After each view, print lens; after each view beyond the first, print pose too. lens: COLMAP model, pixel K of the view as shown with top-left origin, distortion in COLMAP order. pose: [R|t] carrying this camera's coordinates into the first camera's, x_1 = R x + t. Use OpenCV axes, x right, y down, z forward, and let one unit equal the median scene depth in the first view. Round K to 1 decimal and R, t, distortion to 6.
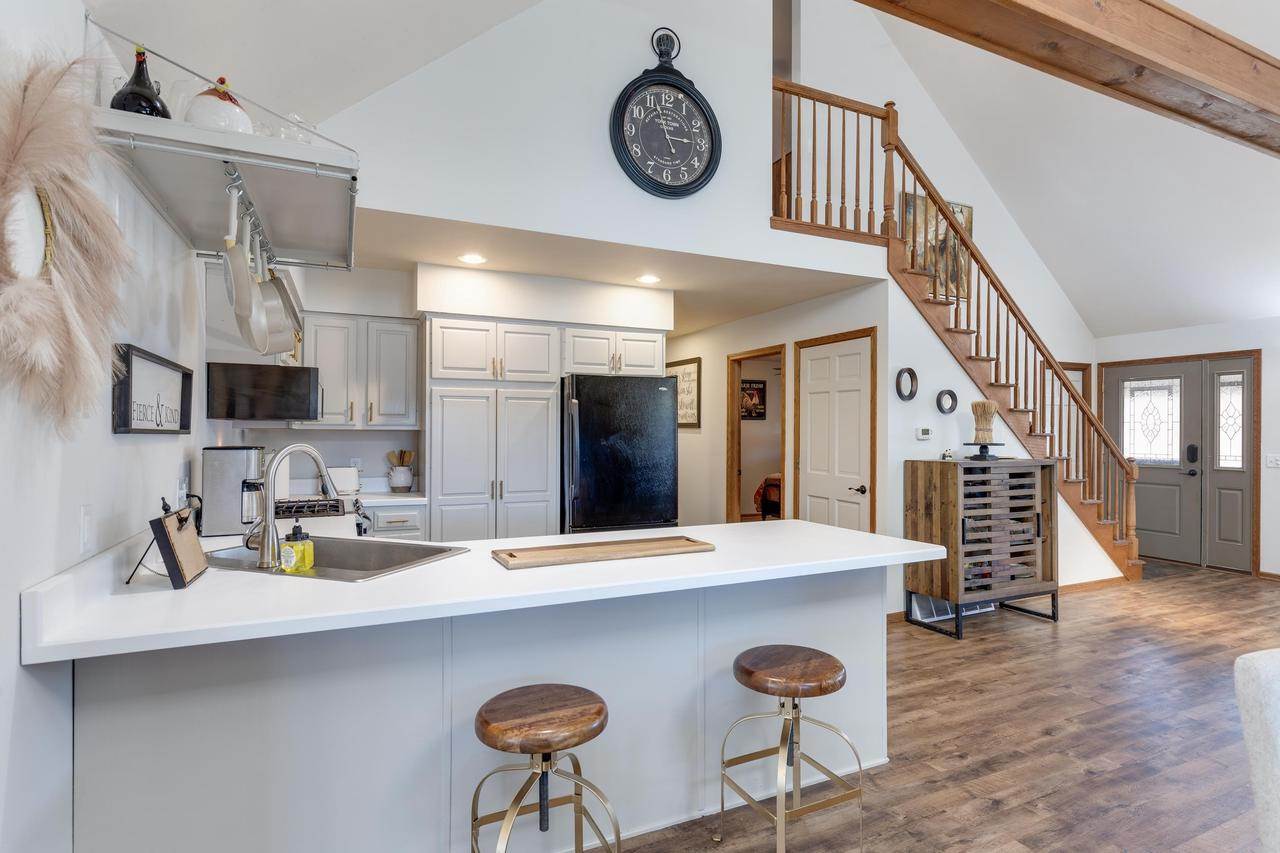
lens RADIAL K [[648.7, 0, 649.7], [0, 648.7, 430.8], [0, 0, 1]] dist [0.001233, -0.002280]
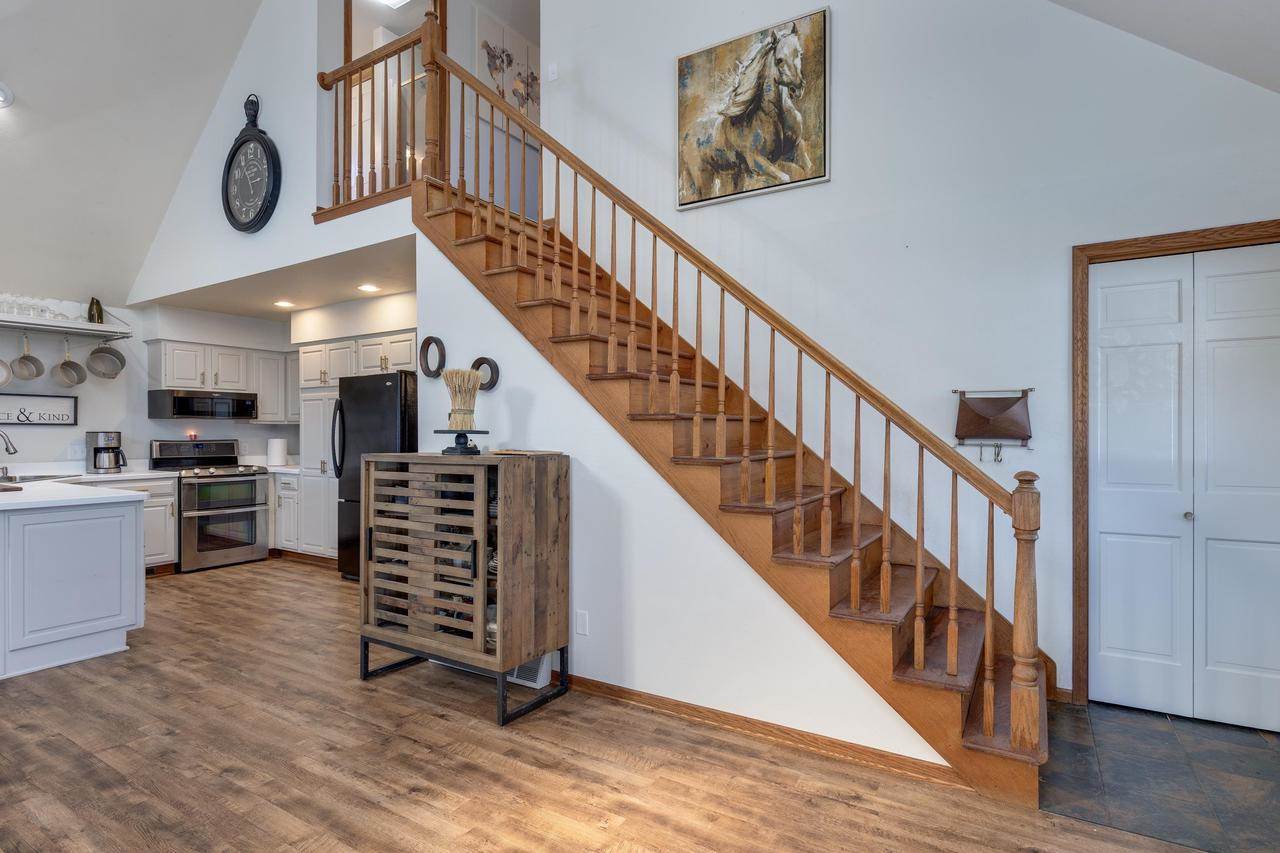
lens RADIAL K [[641.3, 0, 648.6], [0, 641.3, 436.7], [0, 0, 1]] dist [-0.006785, 0.000816]
pose [[0.549967, 0.000401, -0.835186, 1.314640], [0.003948, 0.999987, 0.003080, 0.026932], [0.835177, -0.004992, 0.549959, 0.865631]]
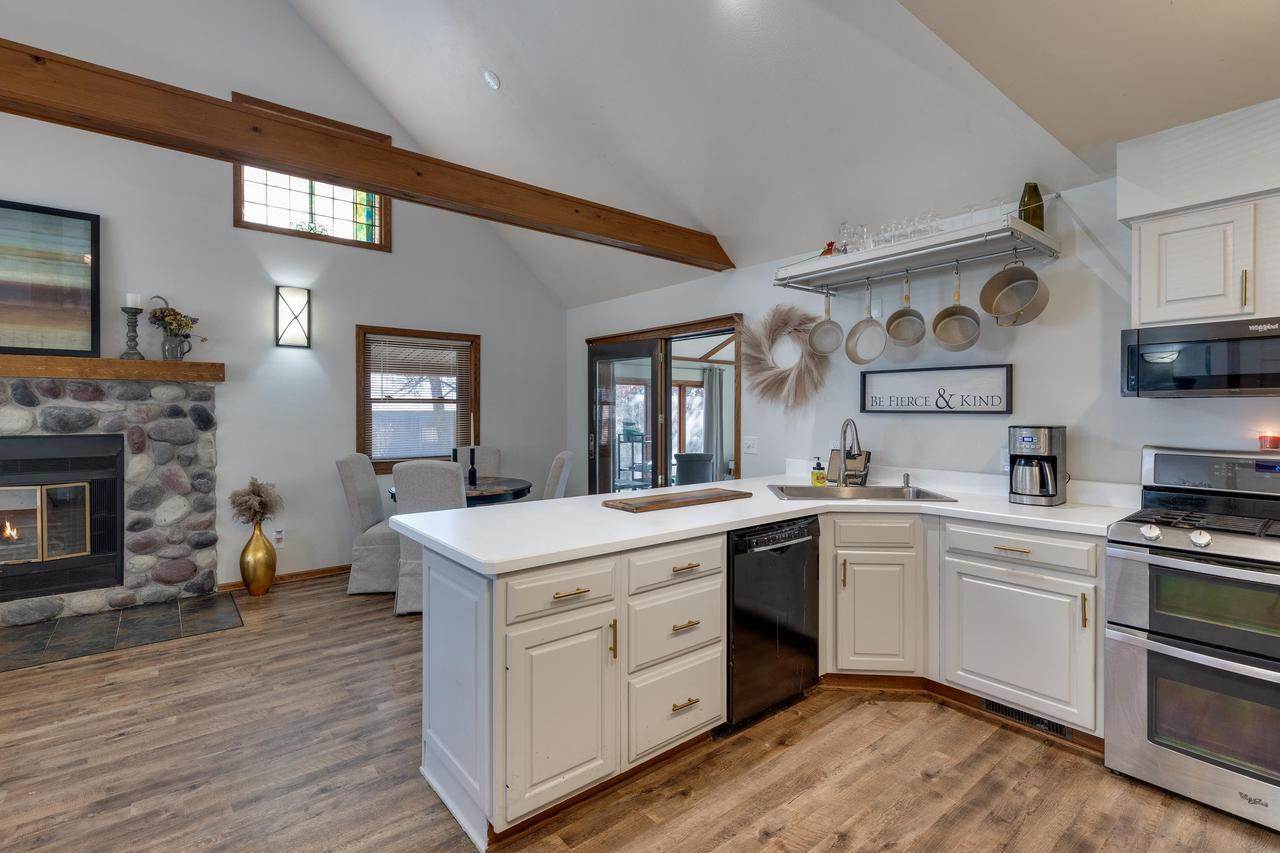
lens RADIAL K [[590.0, 0, 641.0], [0, 590.0, 413.6], [0, 0, 1]] dist [0.008161, -0.001008]
pose [[-0.970464, -0.004391, -0.241208, 0.171173], [-0.004754, 0.999988, 0.000924, 0.004069], [0.241201, 0.002043, -0.970473, 1.185942]]
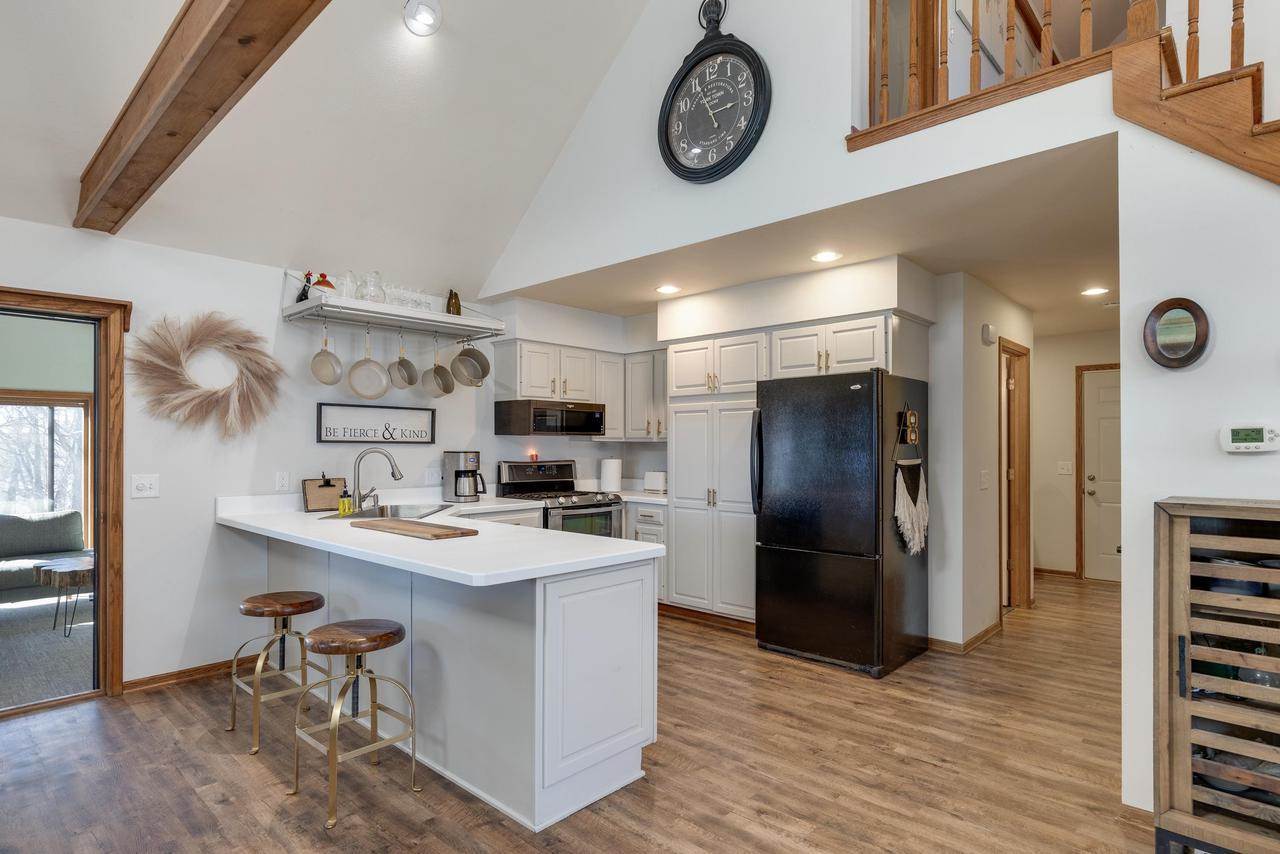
lens RADIAL K [[673.3, 0, 643.0], [0, 673.3, 443.9], [0, 0, 1]] dist [0.004039, -0.000171]
pose [[0.372976, -0.007212, -0.927813, 0.771846], [0.001217, 0.999973, -0.007284, 0.011961], [0.927840, 0.001587, 0.372975, 0.507142]]
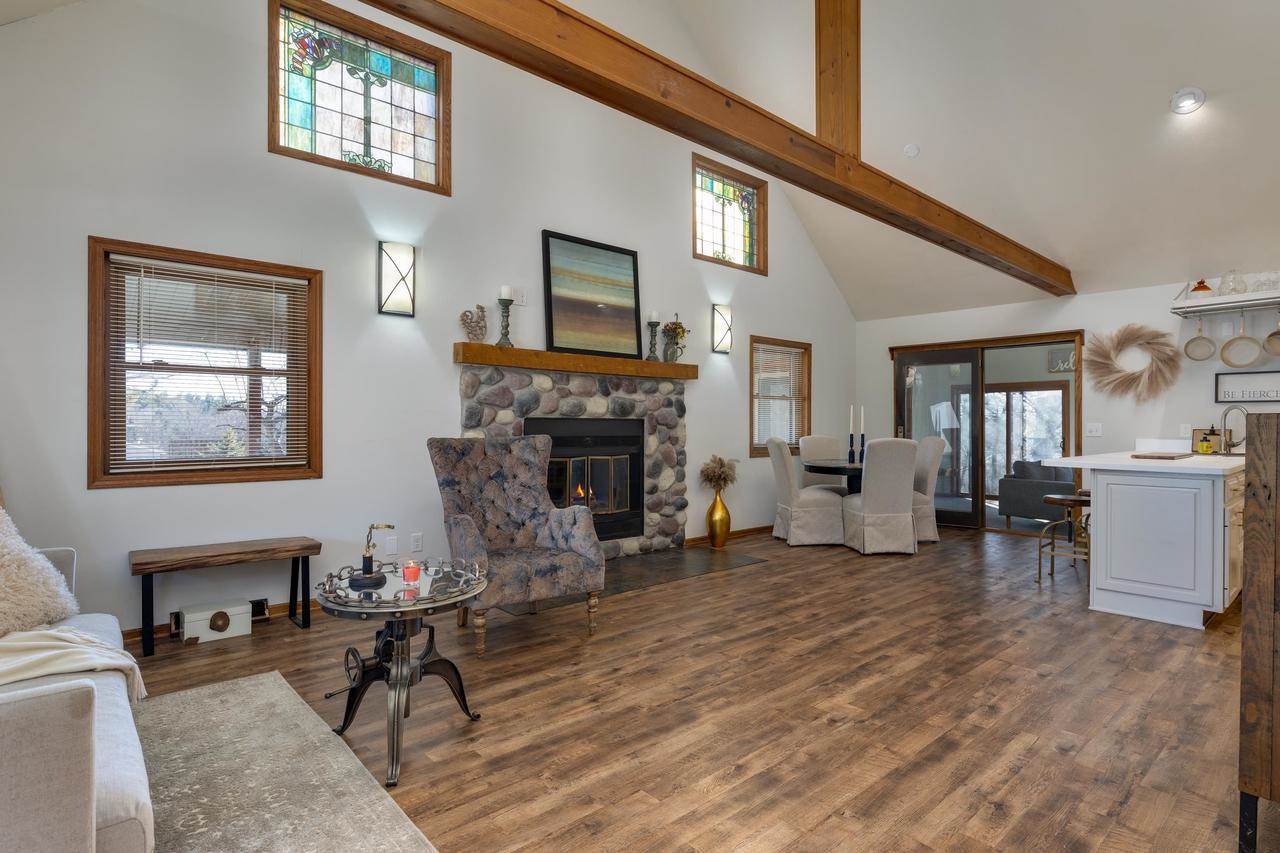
lens RADIAL K [[648.7, 0, 650.2], [0, 648.7, 425.2], [0, 0, 1]] dist [0.001233, -0.002280]
pose [[-0.957377, -0.007215, -0.288752, 1.128503], [-0.006624, 0.999973, -0.003023, 0.058752], [0.288766, -0.000982, -0.957399, 1.359180]]
